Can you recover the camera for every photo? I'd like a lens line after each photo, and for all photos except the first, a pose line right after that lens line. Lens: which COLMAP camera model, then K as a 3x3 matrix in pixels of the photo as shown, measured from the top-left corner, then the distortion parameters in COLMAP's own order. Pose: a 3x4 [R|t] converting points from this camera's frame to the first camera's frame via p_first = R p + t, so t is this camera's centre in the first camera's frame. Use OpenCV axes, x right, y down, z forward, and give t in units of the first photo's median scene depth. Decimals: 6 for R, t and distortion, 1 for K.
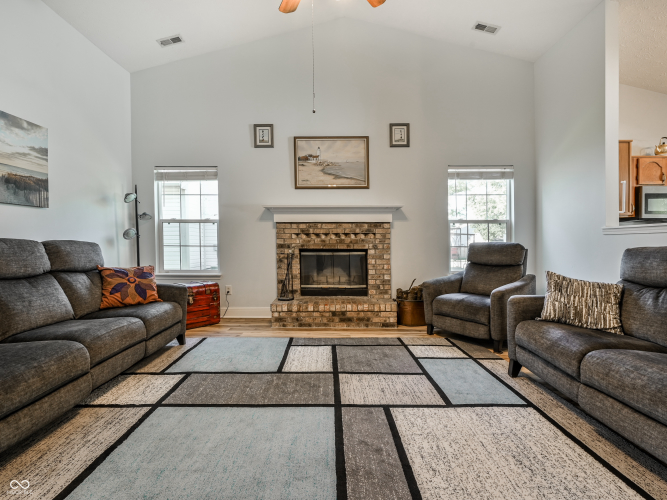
lens RADIAL K [[306.7, 0, 333.5], [0, 306.7, 250.0], [0, 0, 1]] dist [0.000771, -0.000019]
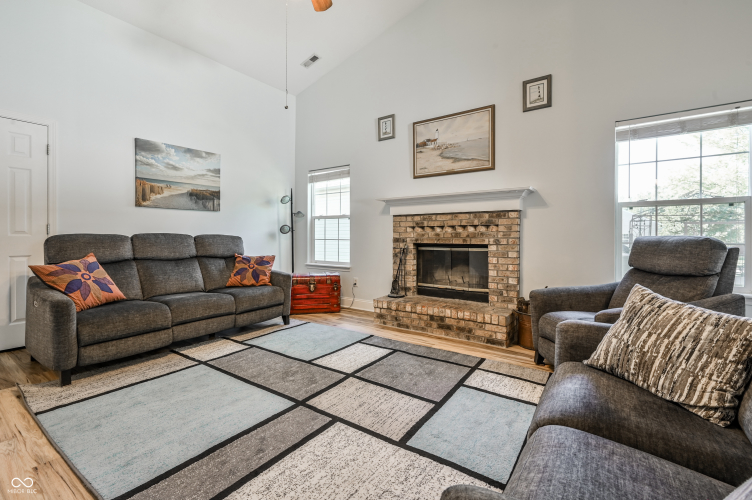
lens RADIAL K [[330.3, 0, 377.7], [0, 330.3, 242.5], [0, 0, 1]] dist [0.000220, 0.000081]
pose [[0.826779, 0.010797, -0.562424, 0.390800], [-0.015129, 0.999881, -0.003045, -0.001828], [0.562324, 0.011027, 0.826843, 0.129160]]
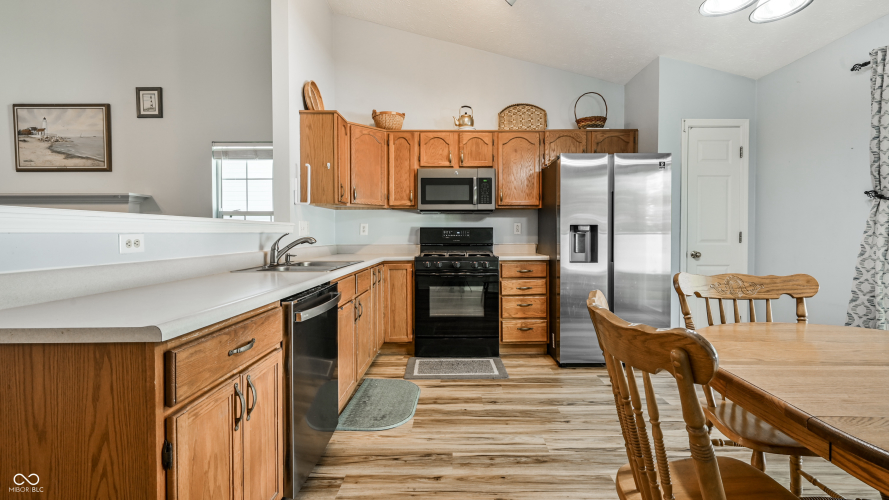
lens RADIAL K [[390.4, 0, 446.4], [0, 390.4, 243.6], [0, 0, 1]] dist [0.000508, -0.000078]
pose [[0.999964, -0.000968, 0.008429, 1.061306], [0.001094, 0.999887, -0.014990, -0.002779], [-0.008413, 0.014998, 0.999852, 0.014585]]
